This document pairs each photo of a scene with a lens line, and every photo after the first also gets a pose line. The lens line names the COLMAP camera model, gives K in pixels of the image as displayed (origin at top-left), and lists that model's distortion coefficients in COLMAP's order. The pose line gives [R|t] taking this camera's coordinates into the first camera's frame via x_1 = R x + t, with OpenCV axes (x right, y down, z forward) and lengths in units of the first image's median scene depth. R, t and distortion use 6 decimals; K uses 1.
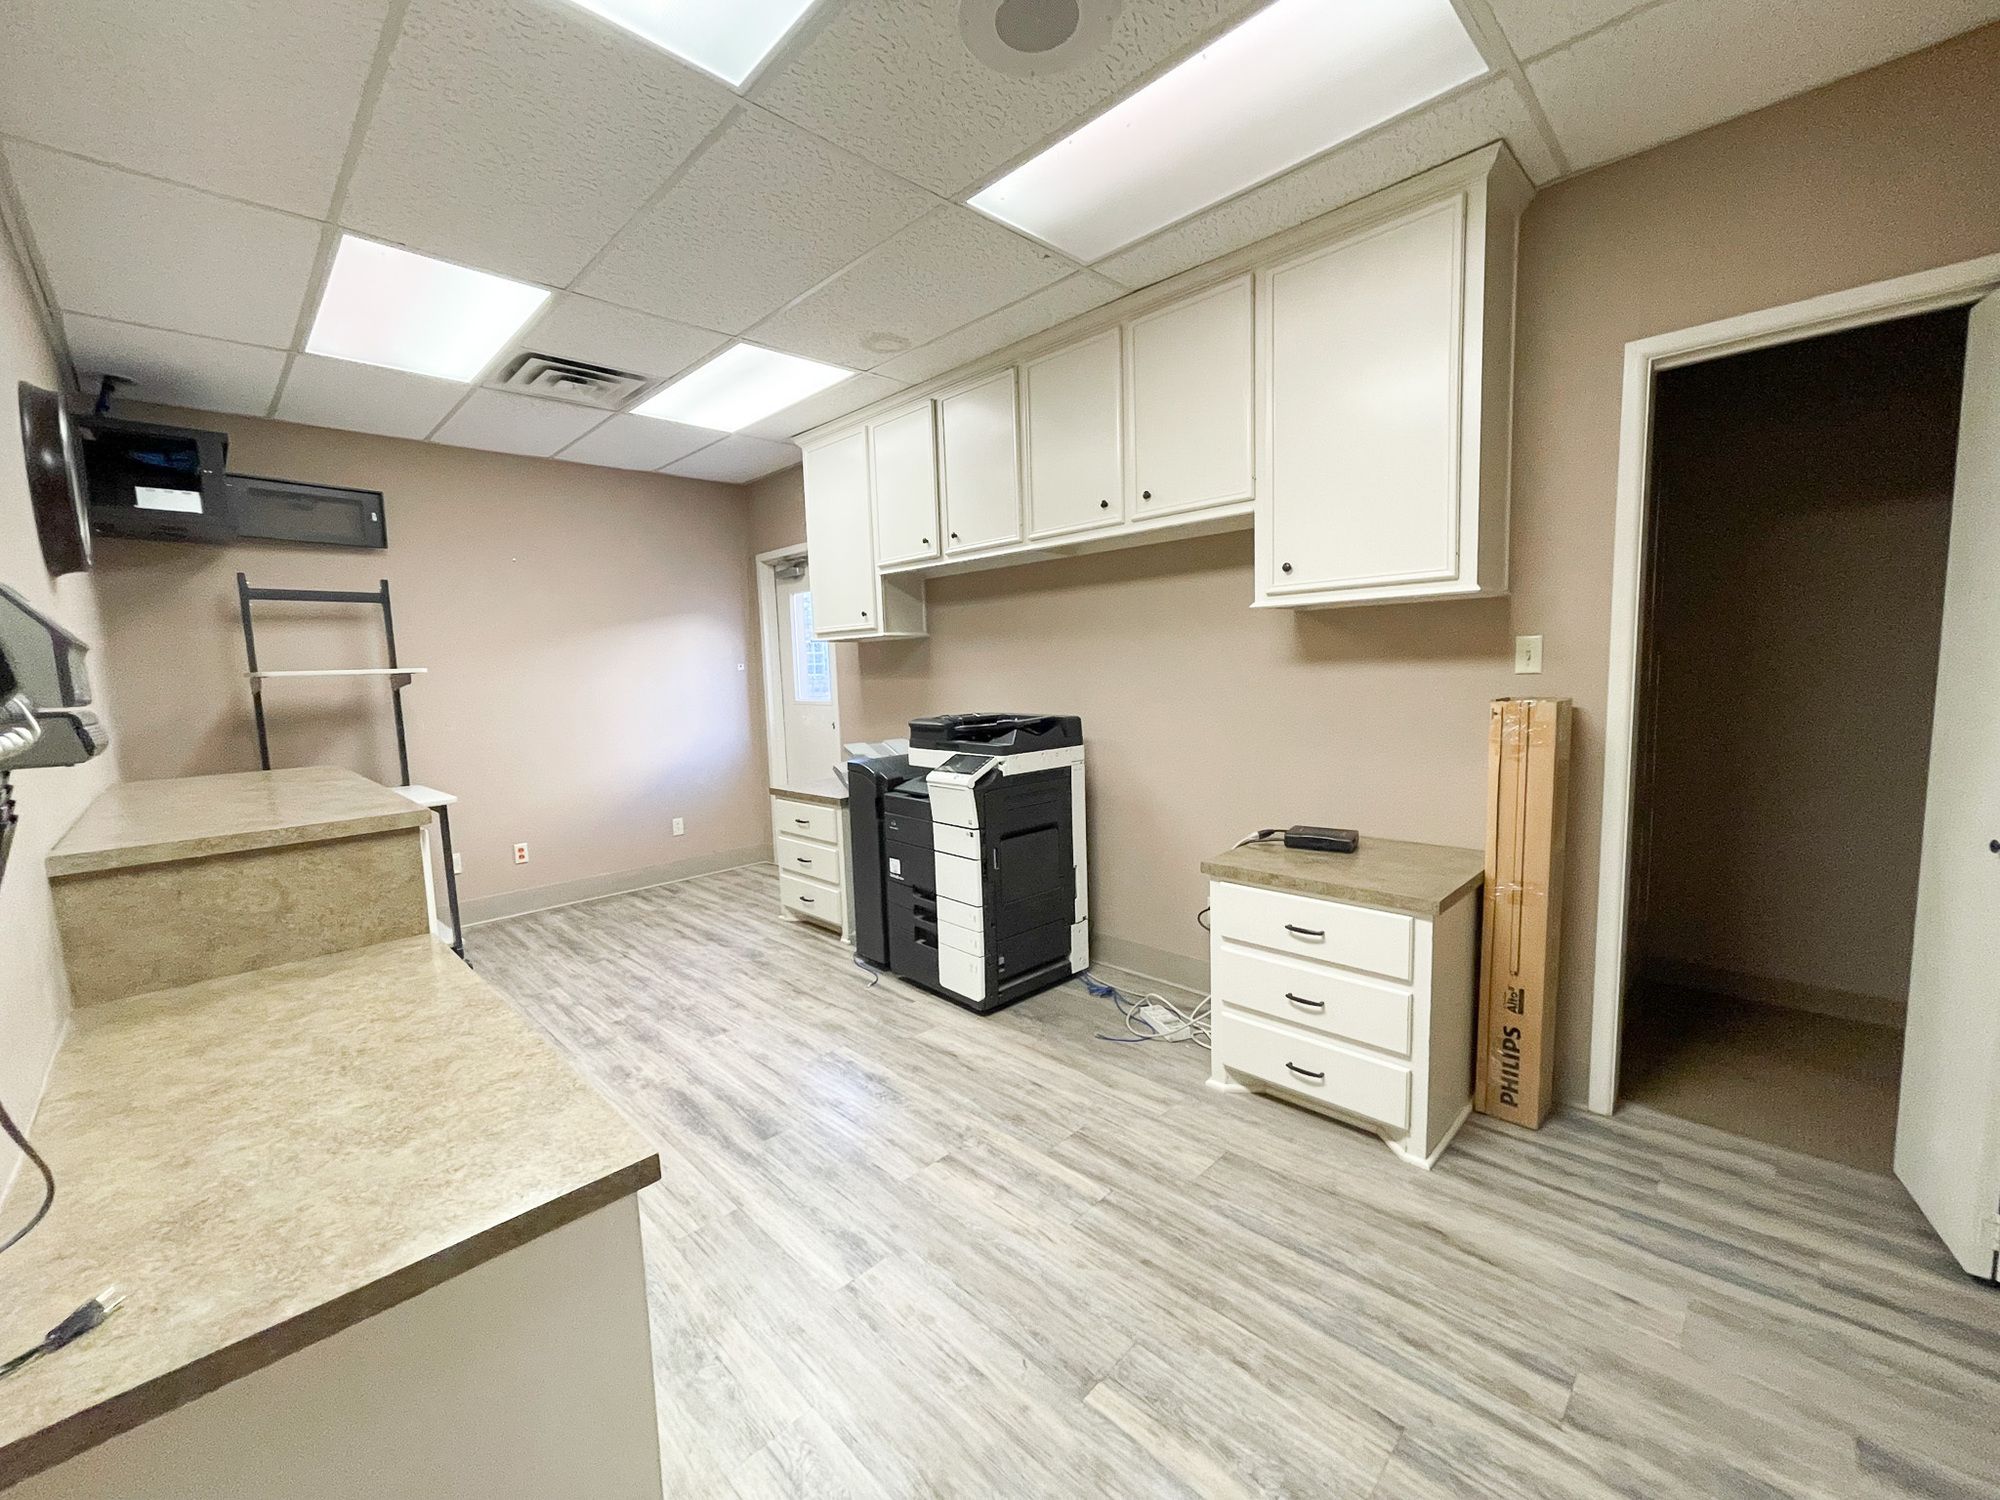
lens RADIAL K [[810.4, 0, 995.3], [0, 810.4, 749.1], [0, 0, 1]] dist [-0.001679, -0.000075]
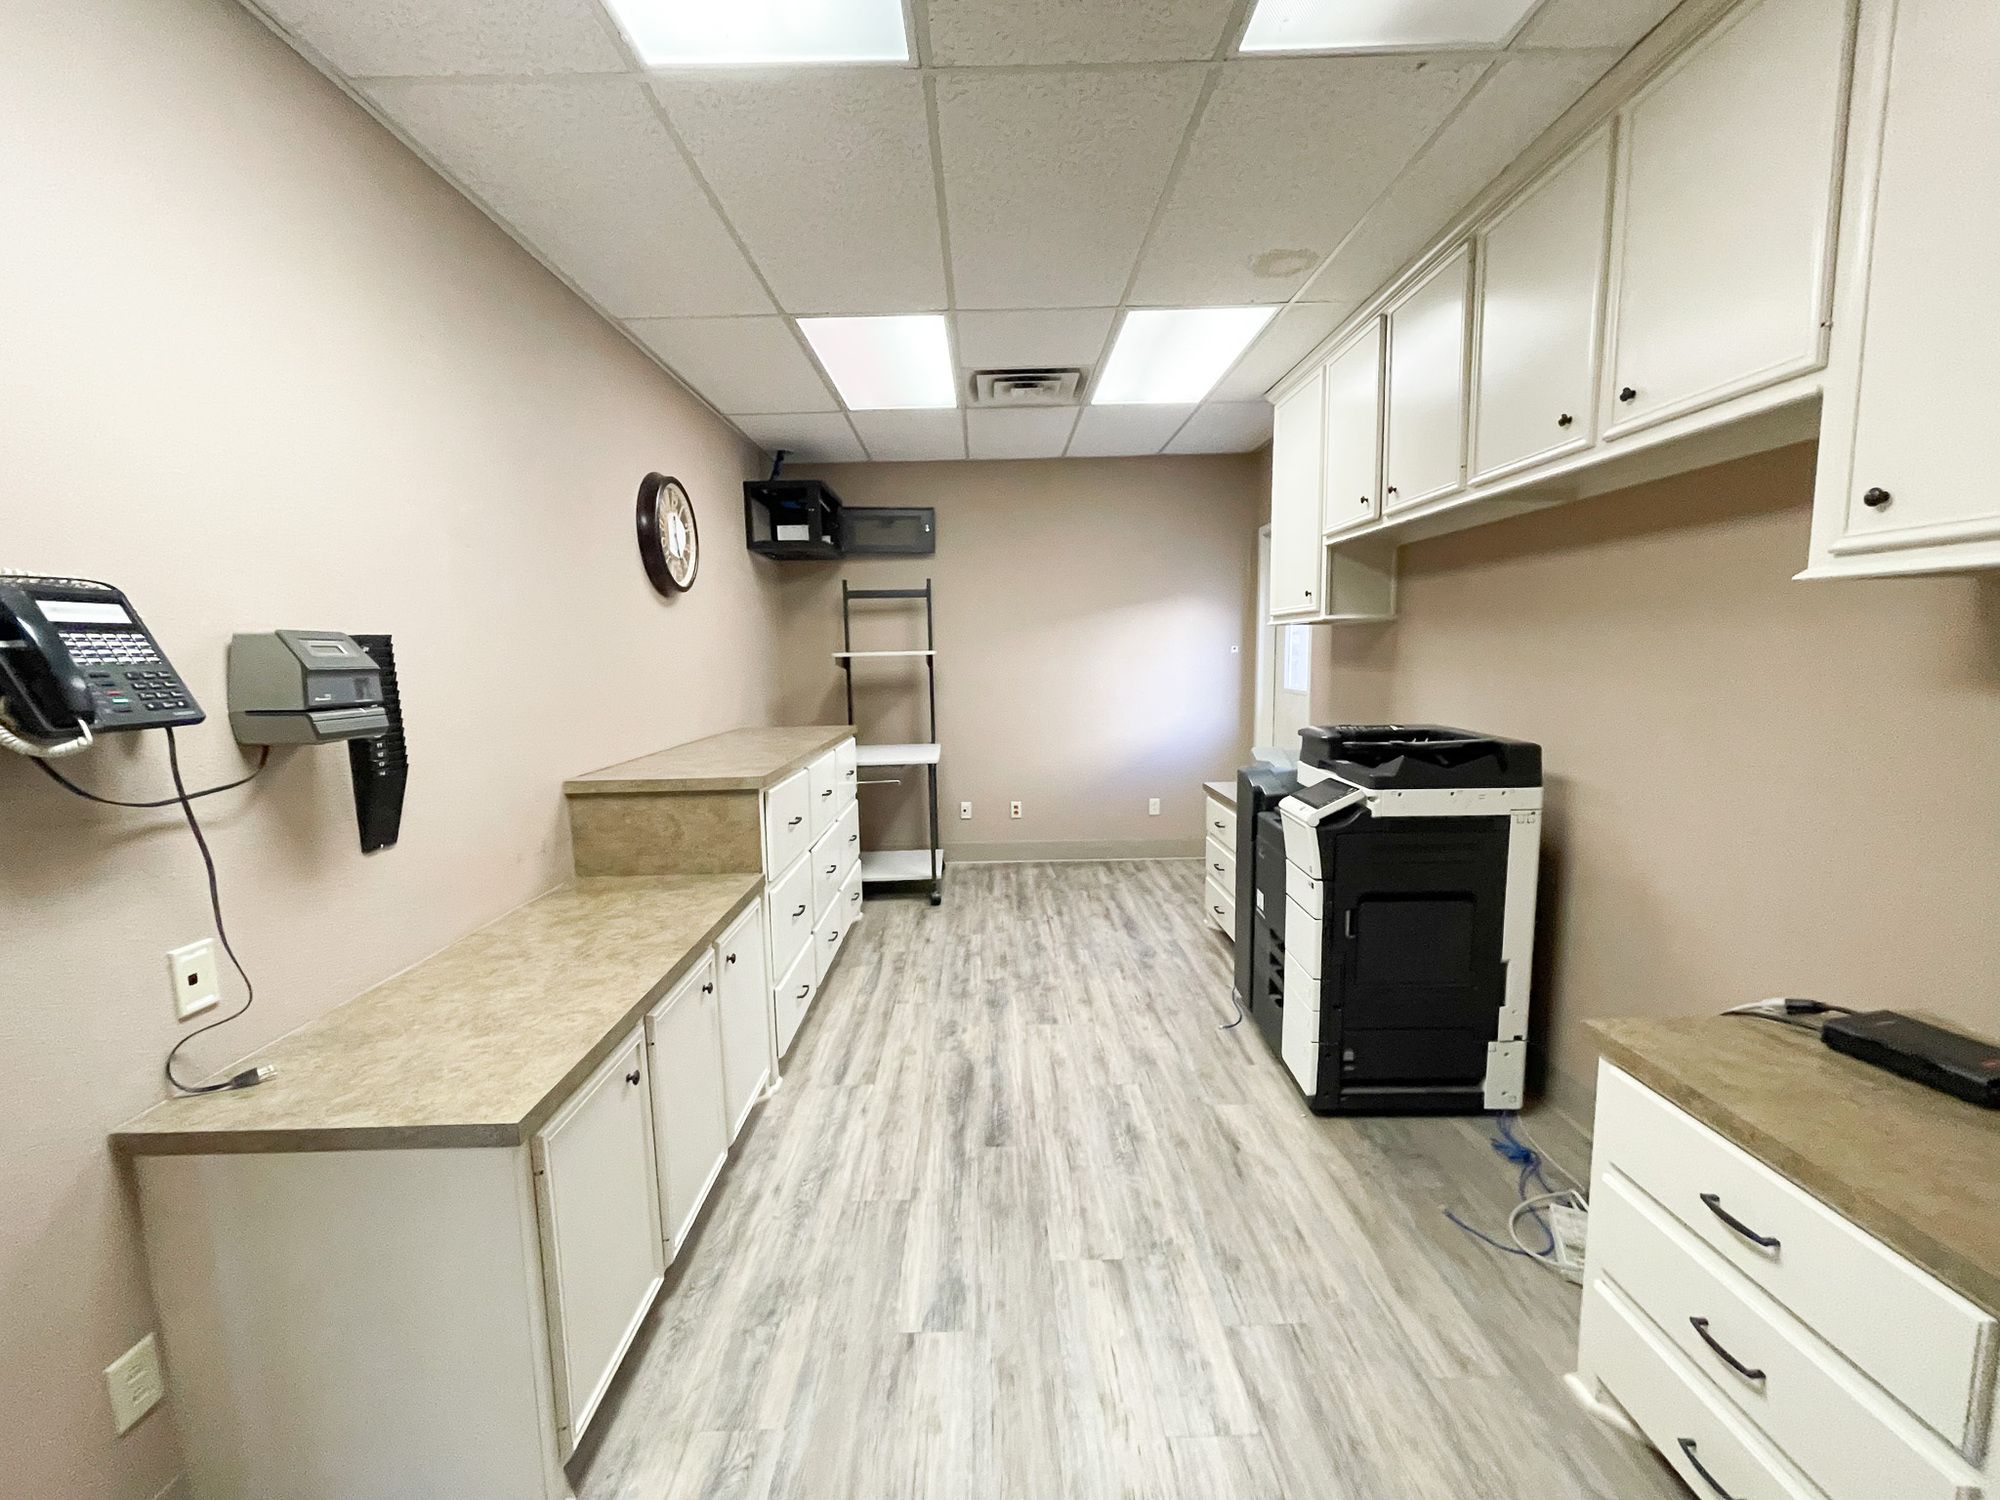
lens RADIAL K [[810.4, 0, 995.3], [0, 810.4, 749.1], [0, 0, 1]] dist [-0.001679, -0.000075]
pose [[0.710898, 0.103429, -0.695648, 0.262553], [-0.075839, 0.994633, 0.070380, -0.051476], [0.699194, 0.002724, 0.714927, 0.214928]]
